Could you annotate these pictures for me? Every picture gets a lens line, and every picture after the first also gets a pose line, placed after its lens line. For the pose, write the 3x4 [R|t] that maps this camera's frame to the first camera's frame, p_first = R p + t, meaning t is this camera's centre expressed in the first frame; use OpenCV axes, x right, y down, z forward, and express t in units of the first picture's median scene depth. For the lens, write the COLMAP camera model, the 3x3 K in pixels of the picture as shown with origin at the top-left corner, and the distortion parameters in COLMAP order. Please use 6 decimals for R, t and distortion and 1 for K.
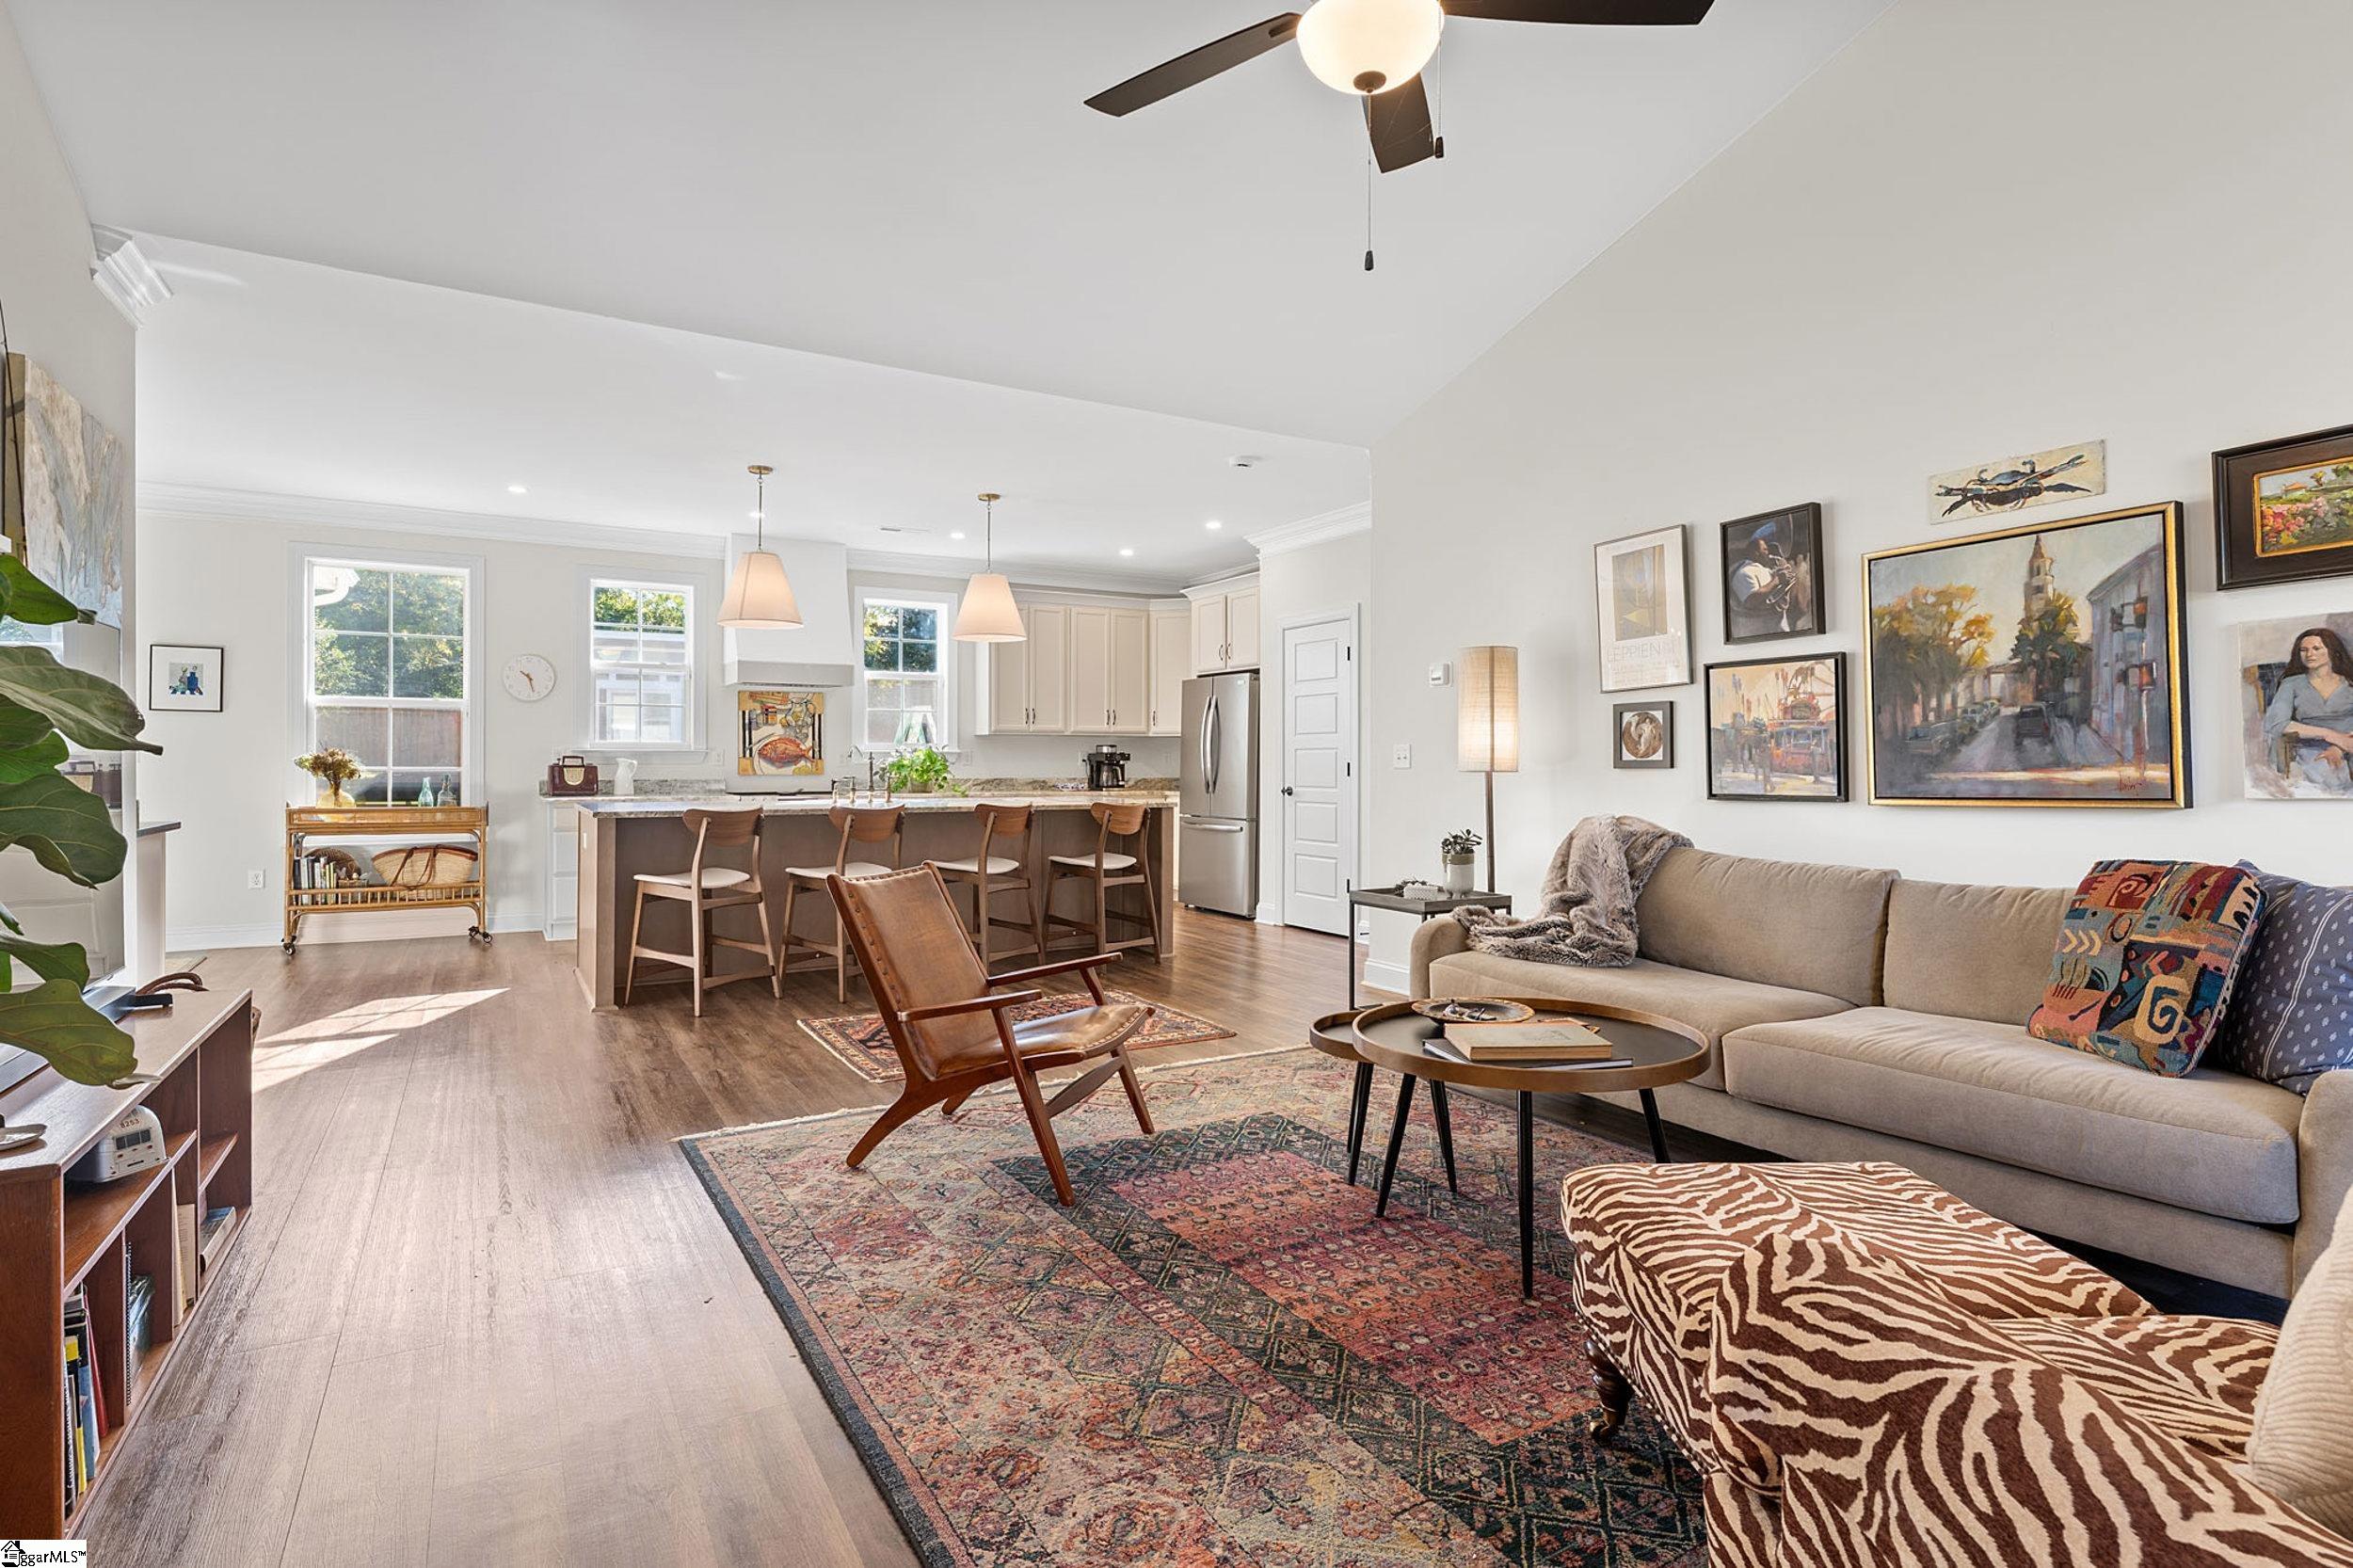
lens RADIAL K [[1165.8, 0, 1162.7], [0, 1165.8, 757.0], [0, 0, 1]] dist [0.000592, -0.000242]
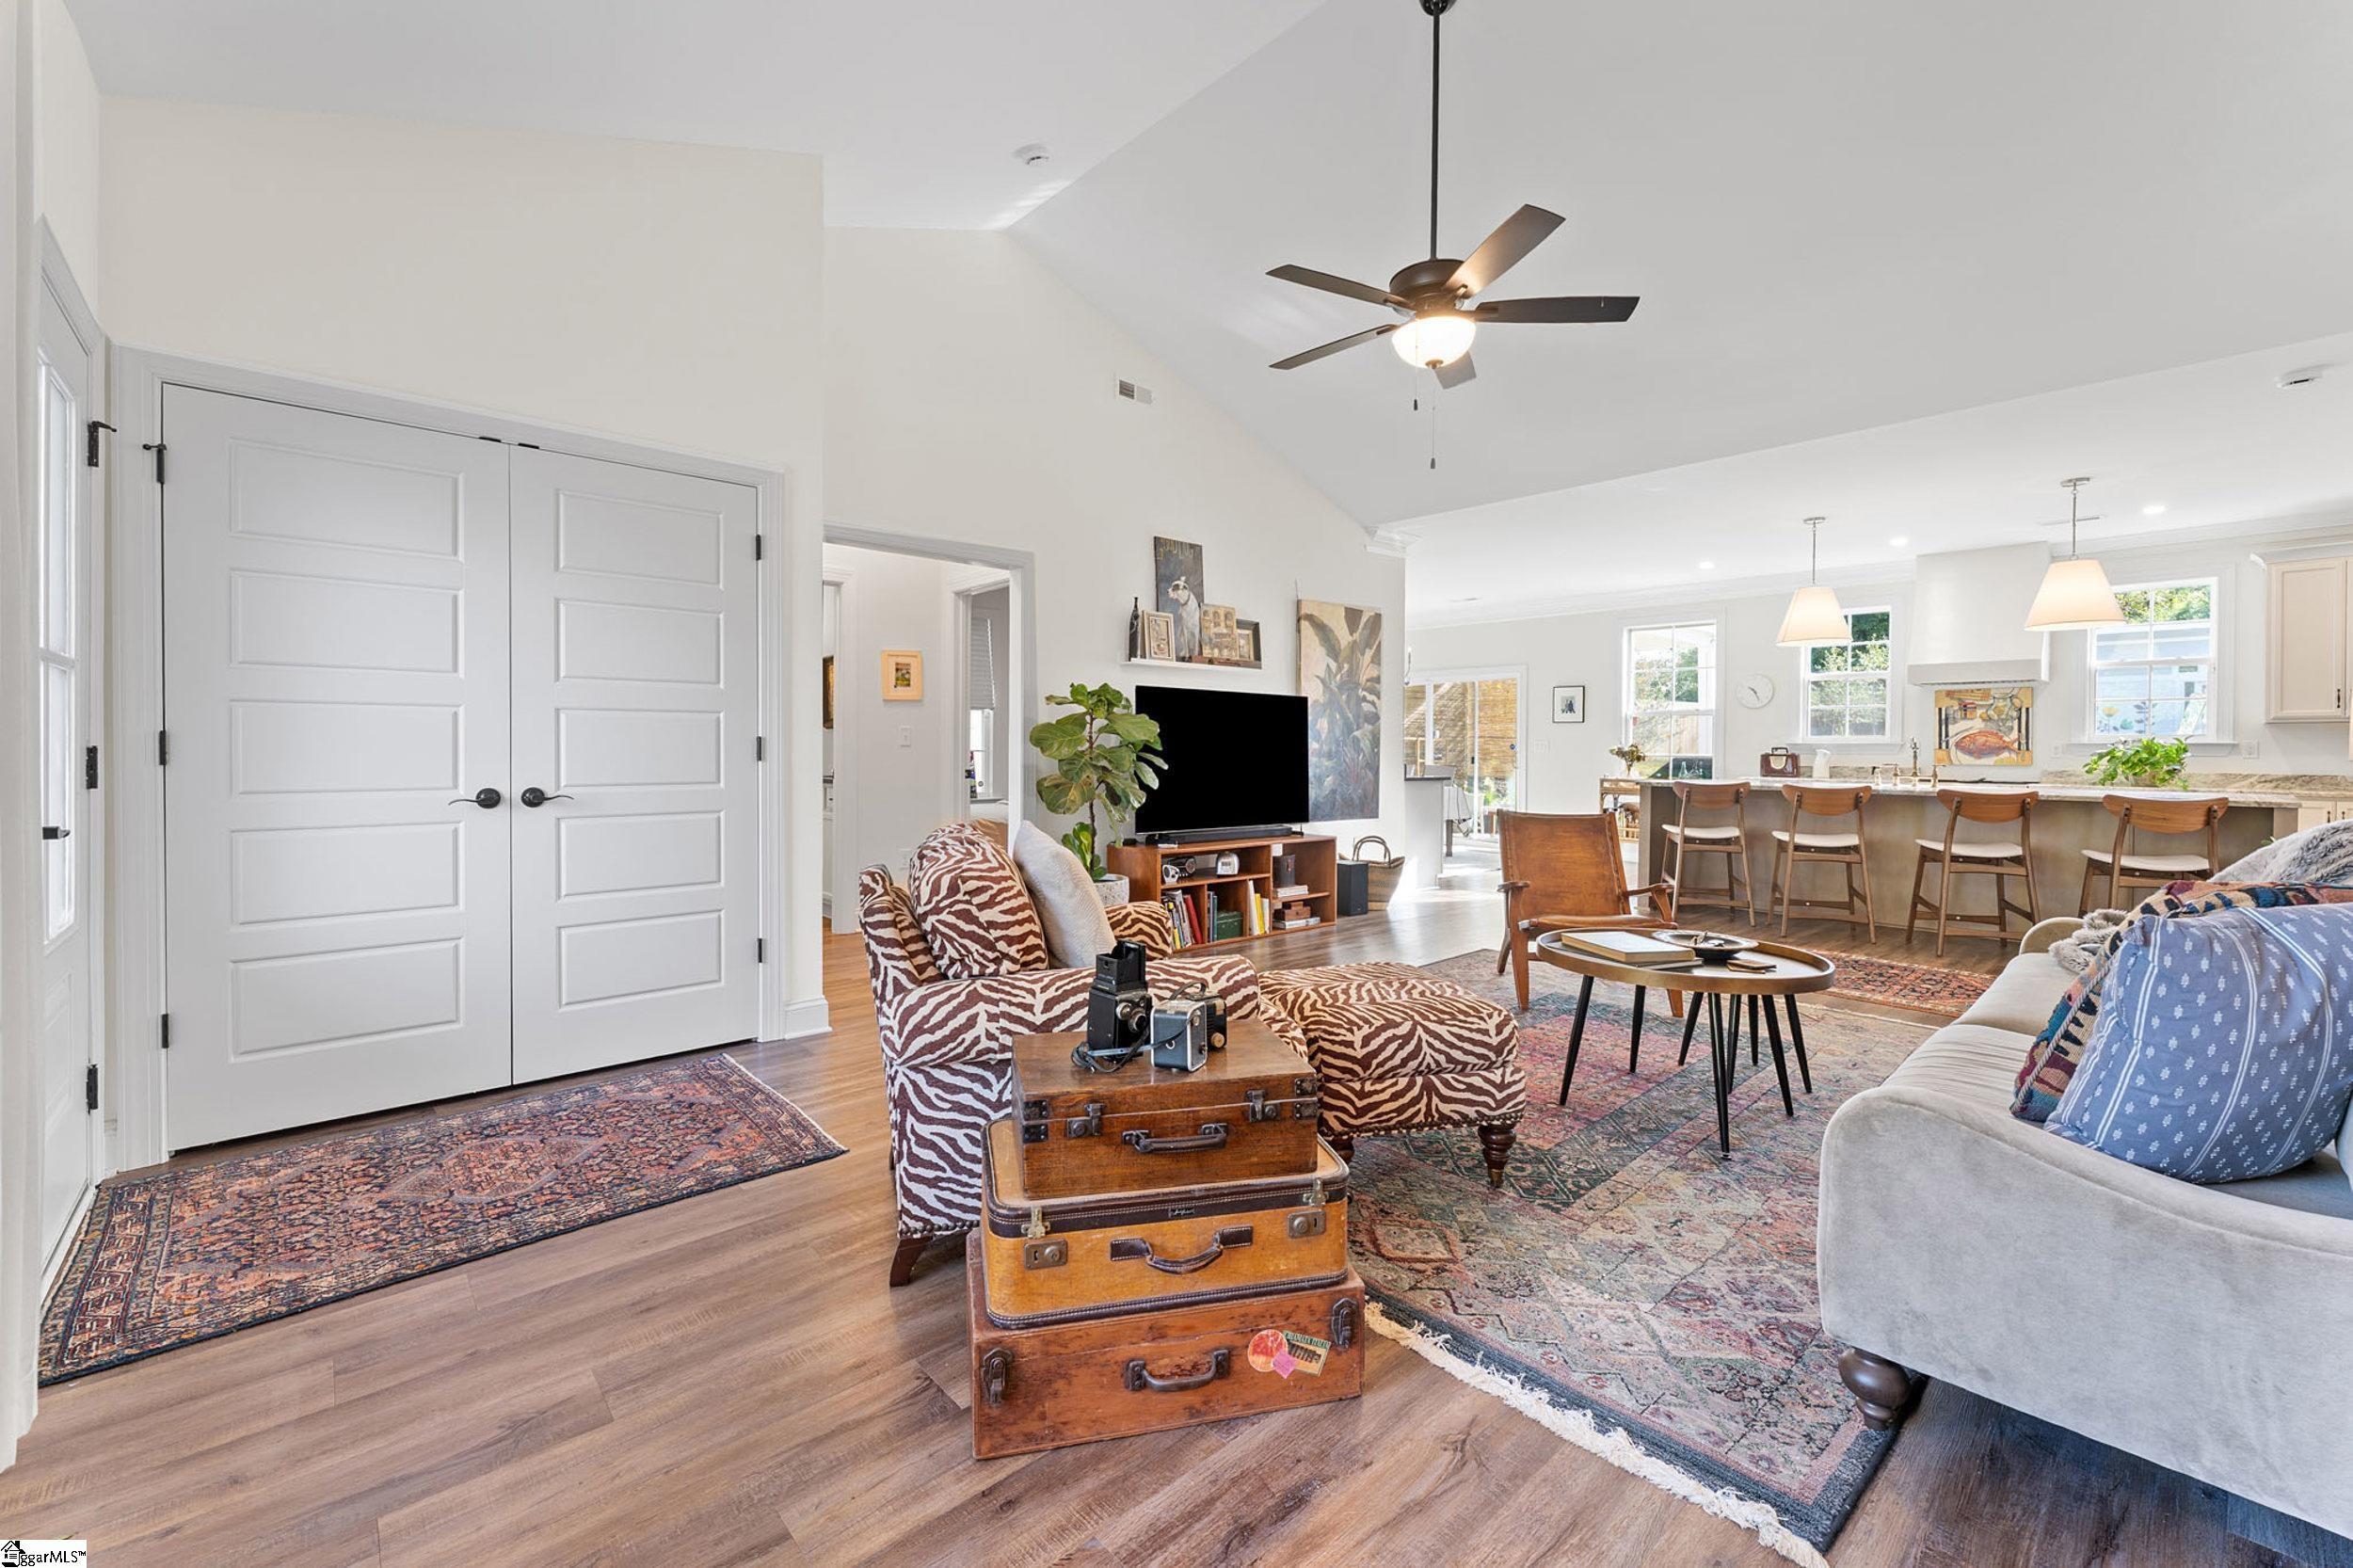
lens RADIAL K [[962.0, 0, 1184.0], [0, 962.0, 755.4], [0, 0, 1]] dist [-0.000282, -0.000085]
pose [[0.218776, 0.006374, -0.975754, 0.735391], [-0.004106, 0.999976, 0.005612, 0.008175], [0.975767, 0.002779, 0.218796, 0.145048]]
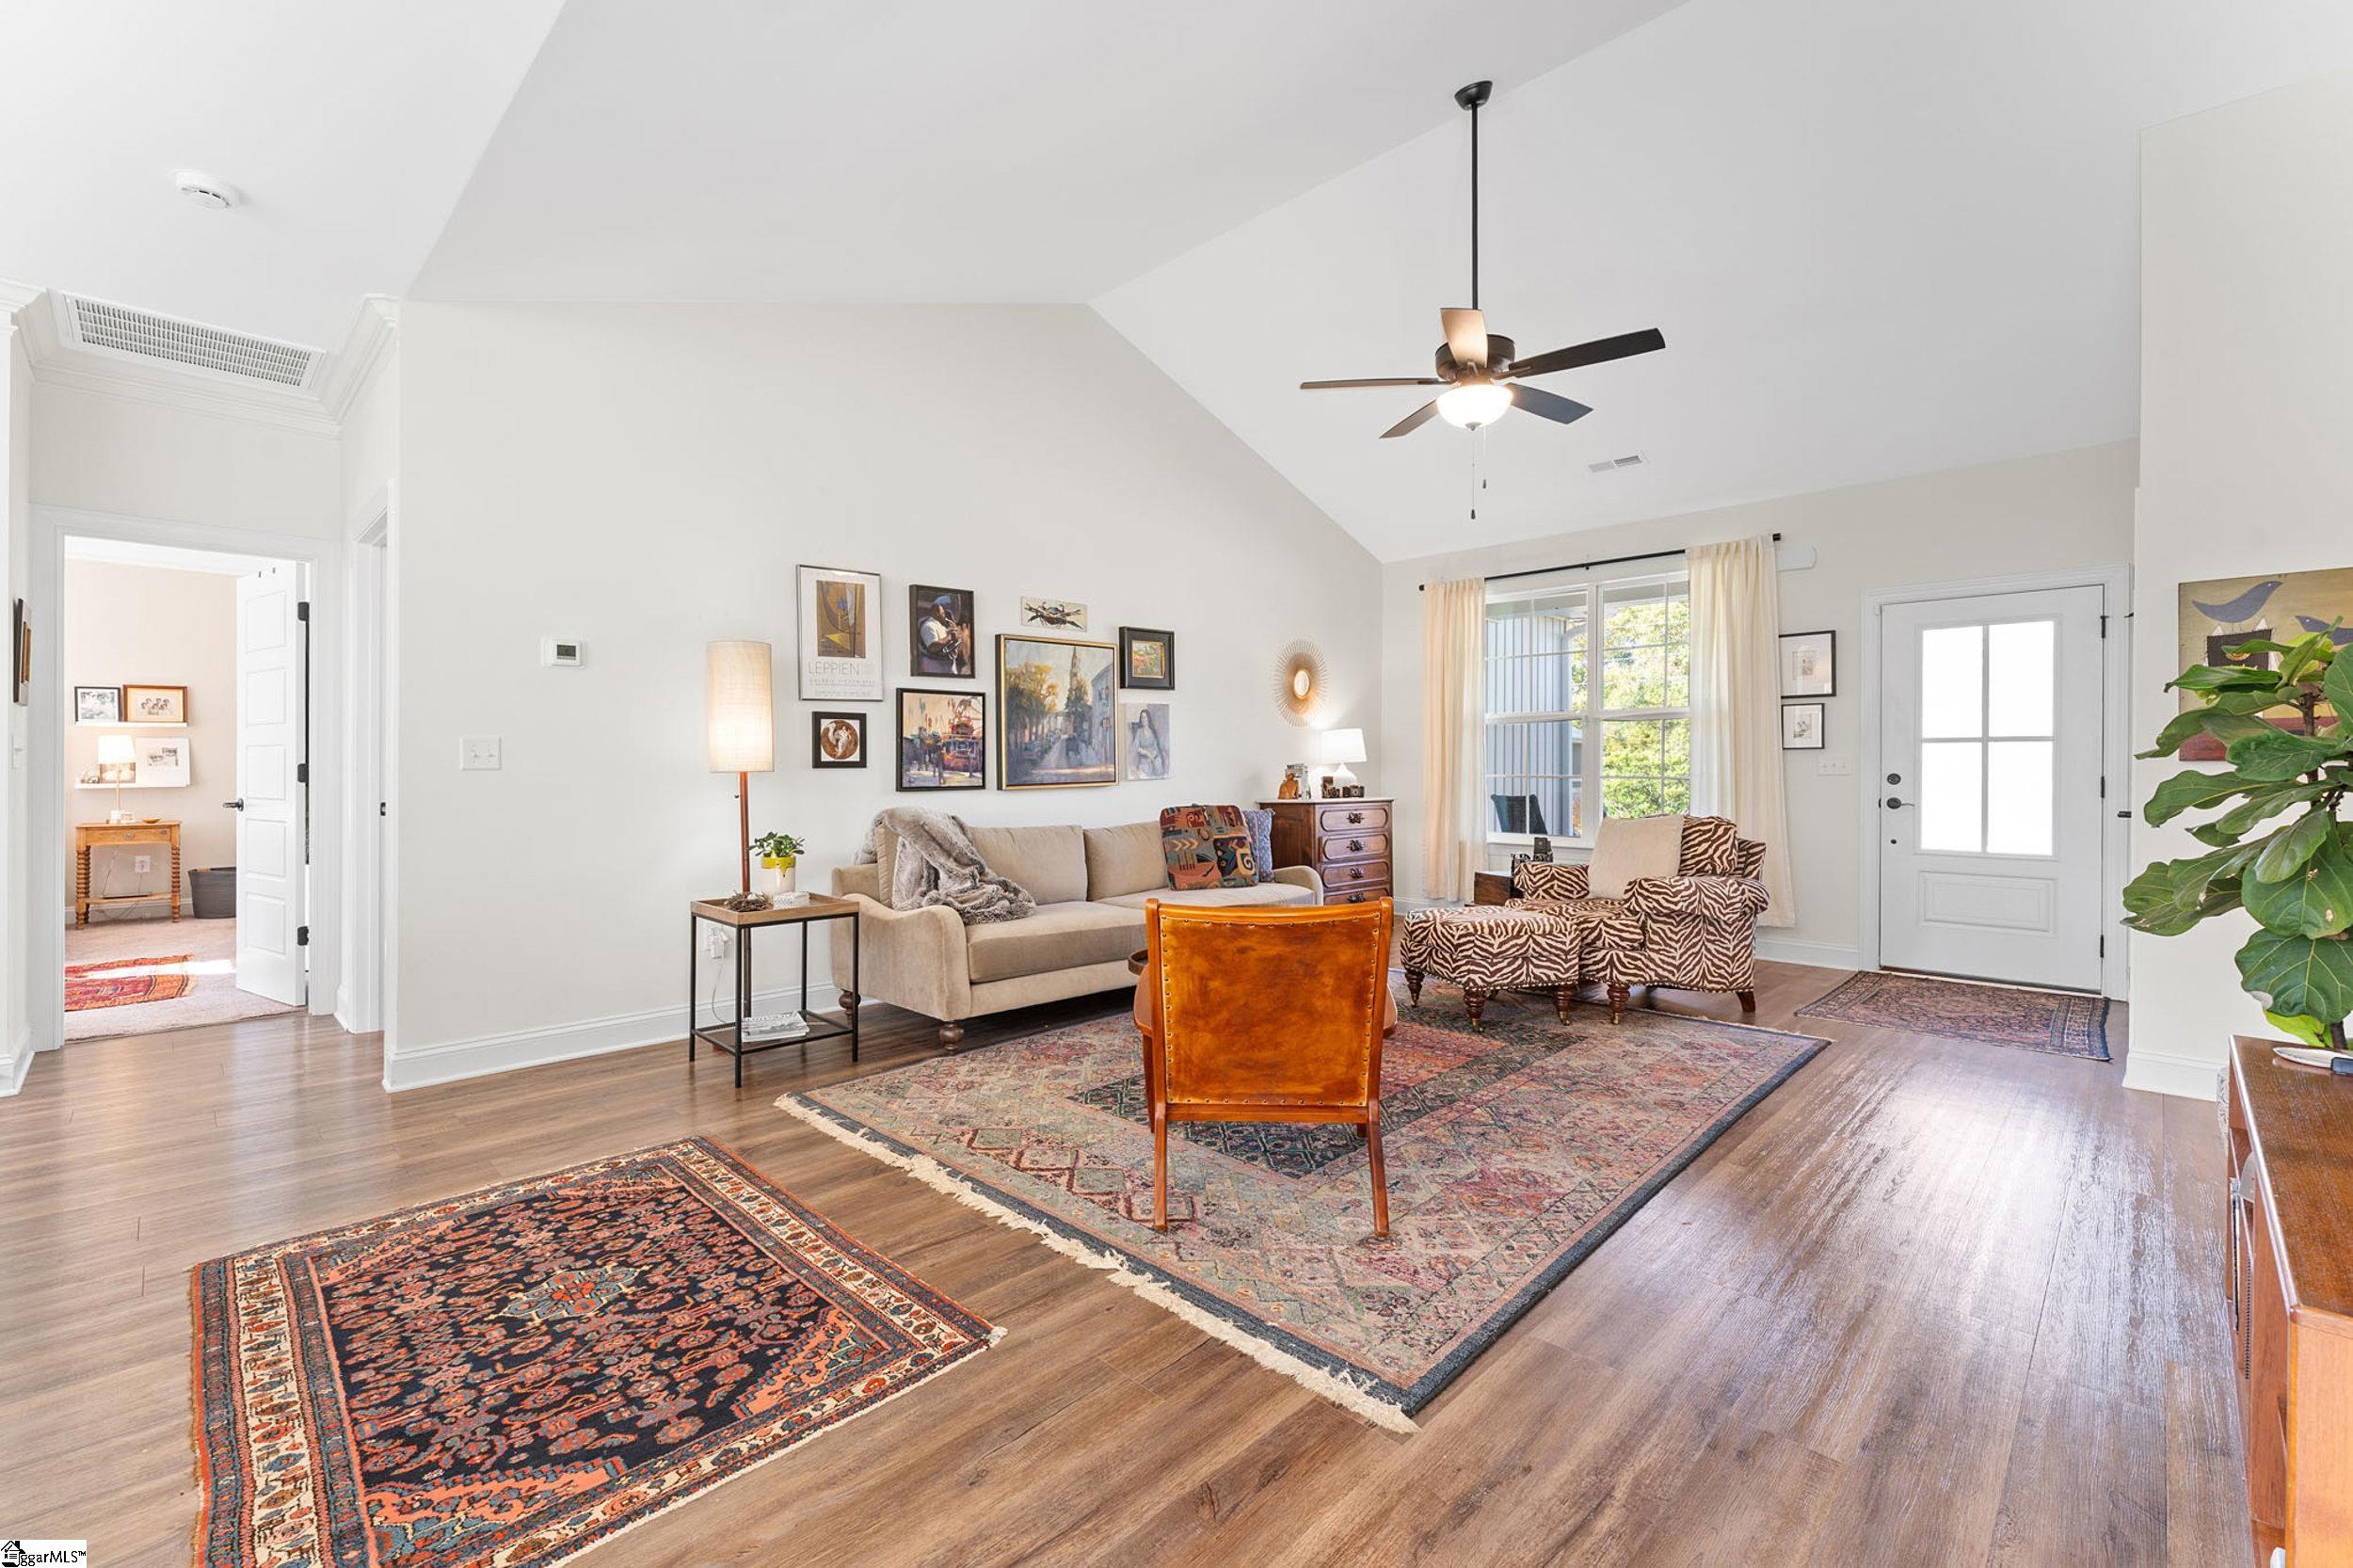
lens RADIAL K [[994.8, 0, 1167.6], [0, 994.8, 770.1], [0, 0, 1]] dist [0.000236, -0.000742]
pose [[-0.260106, -0.003598, 0.965573, -0.650189], [-0.006807, 0.999975, 0.001893, 0.007680], [-0.965556, -0.006080, -0.260124, 0.944643]]
